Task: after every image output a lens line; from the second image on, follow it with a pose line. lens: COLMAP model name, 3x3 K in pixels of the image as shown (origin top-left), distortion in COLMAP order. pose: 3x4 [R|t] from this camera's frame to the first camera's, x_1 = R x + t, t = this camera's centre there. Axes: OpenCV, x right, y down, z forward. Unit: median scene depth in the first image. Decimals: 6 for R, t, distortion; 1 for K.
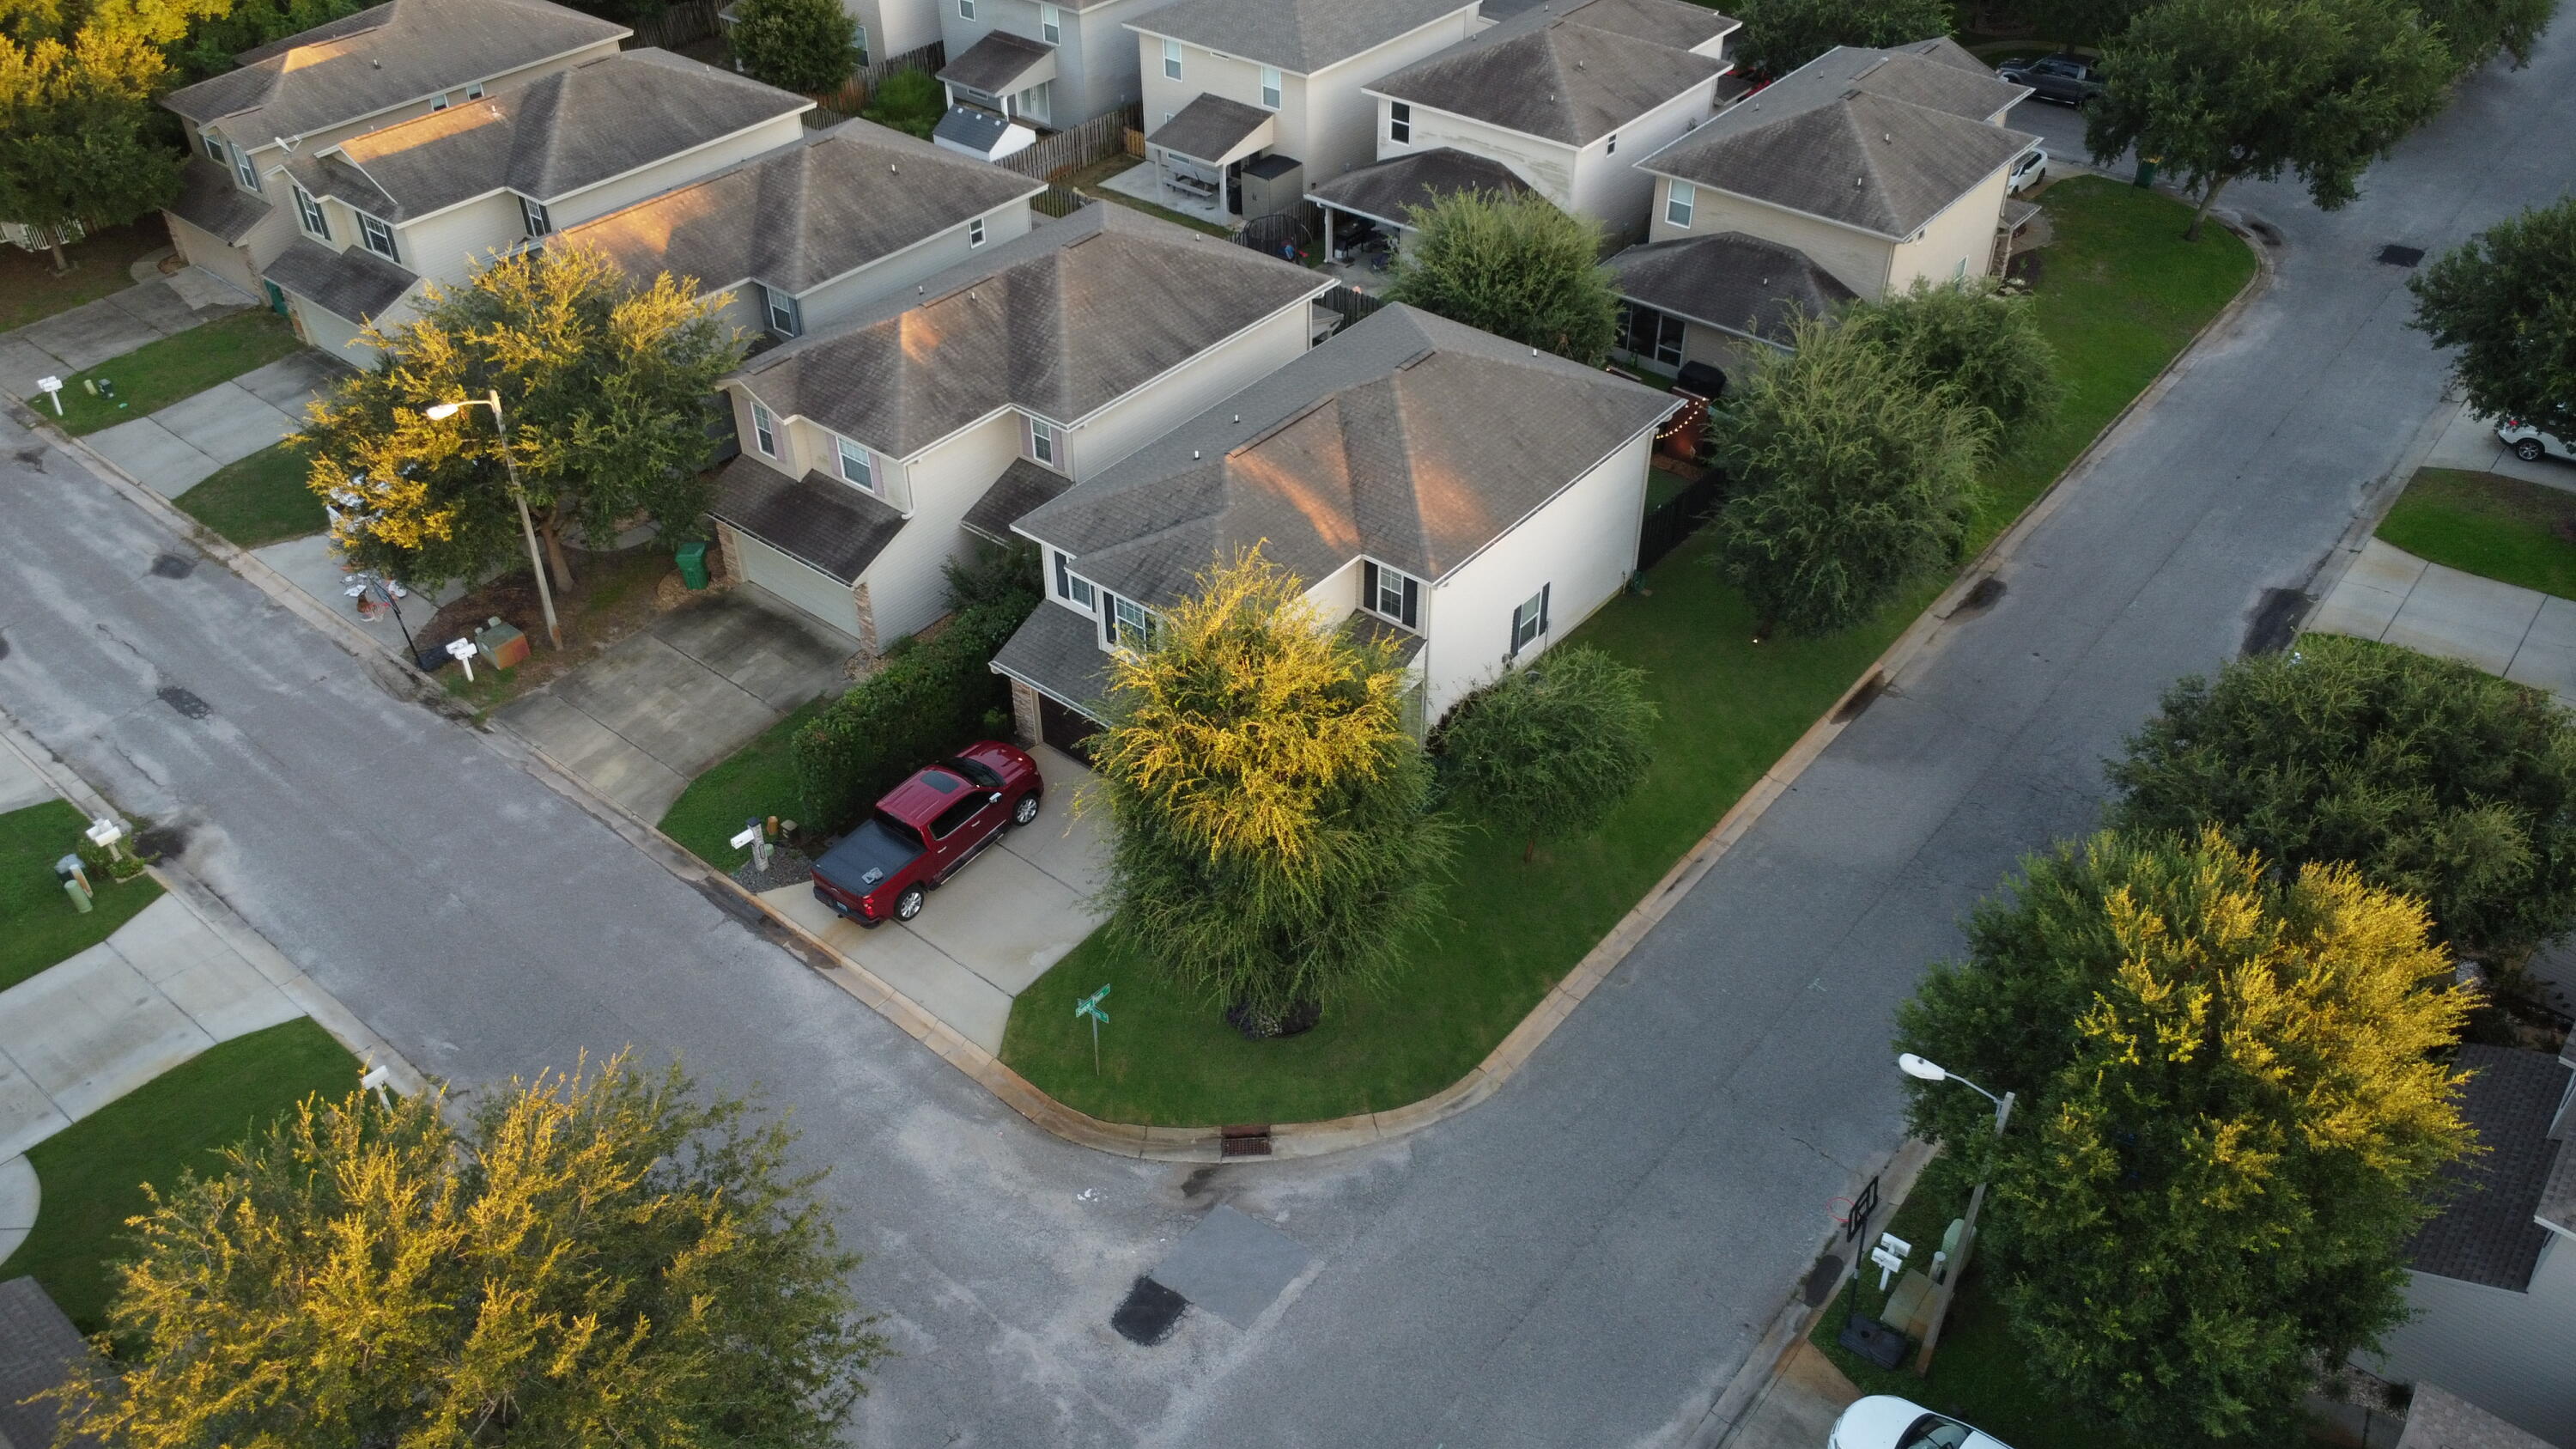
lens RADIAL K [[1919.8, 0, 1282.0], [0, 1919.8, 728.8], [0, 0, 1]] dist [0.002338, 0.005085]
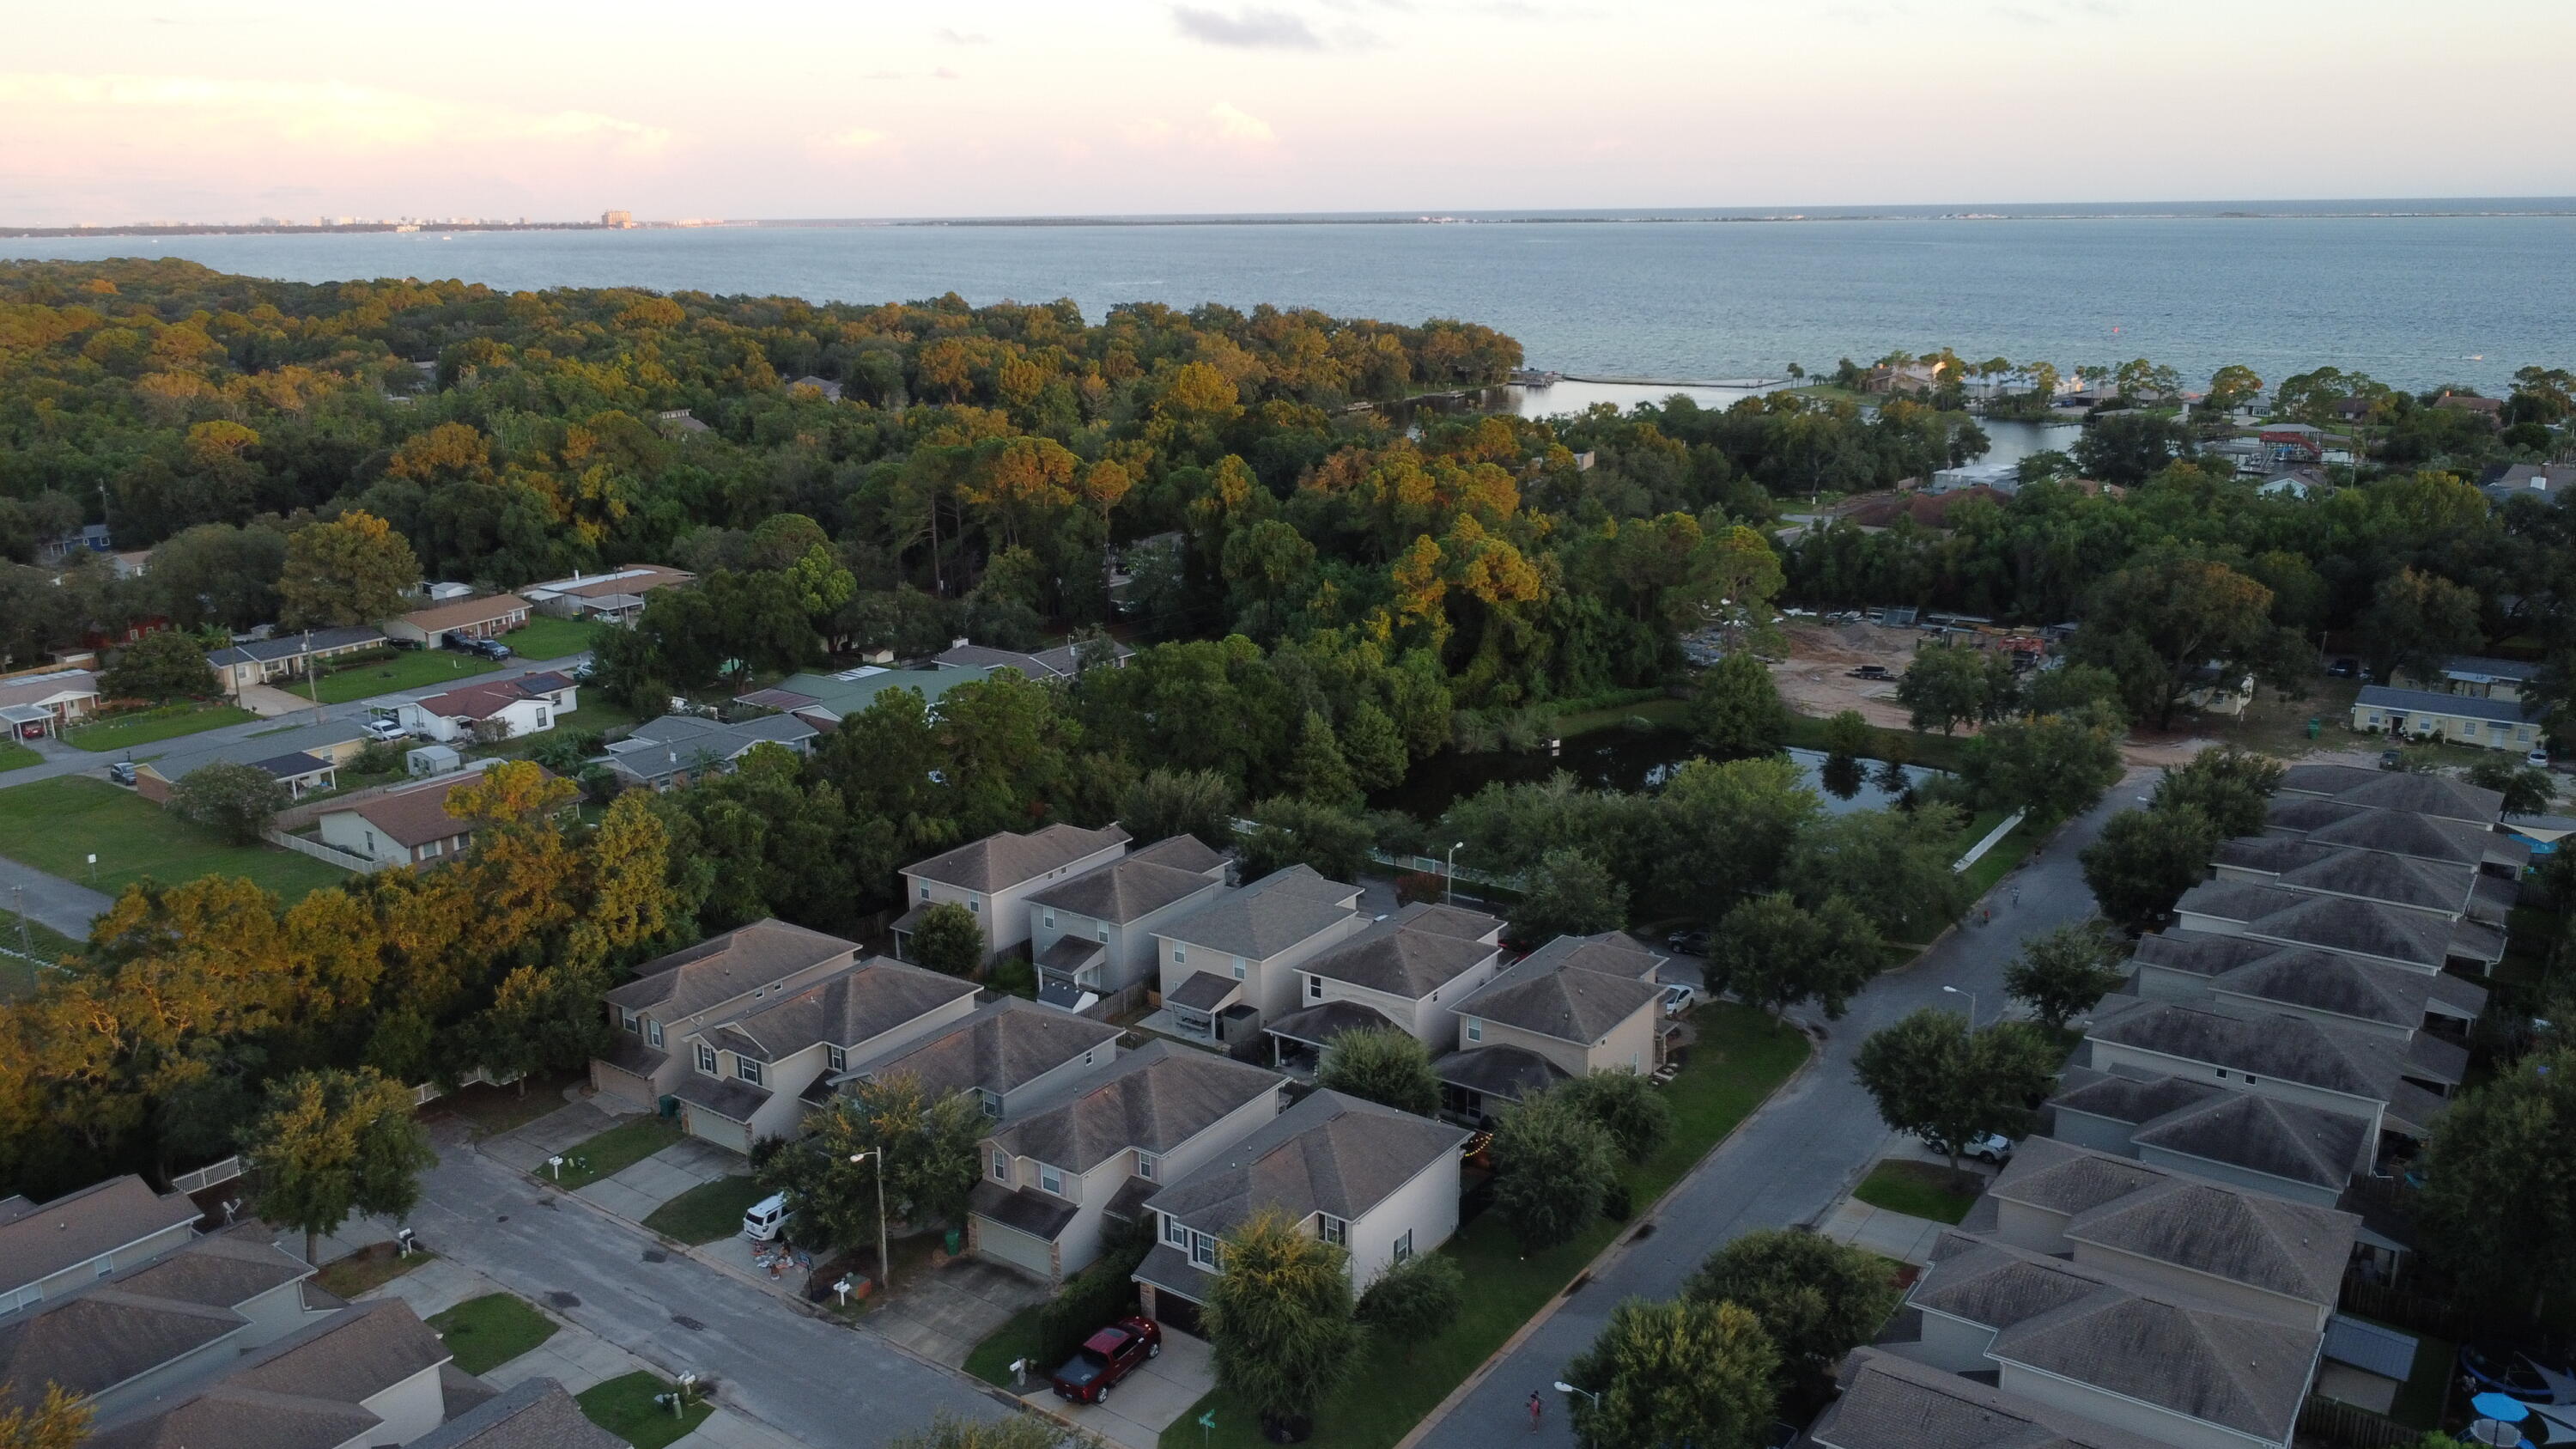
lens RADIAL K [[1919.8, 0, 1283.6], [0, 1919.8, 725.6], [0, 0, 1]] dist [0.002338, 0.005085]
pose [[0.997839, -0.021558, 0.062063, -0.090493], [0.044408, 0.917477, -0.395302, 0.199189], [-0.048420, 0.397204, 0.916452, -0.887241]]
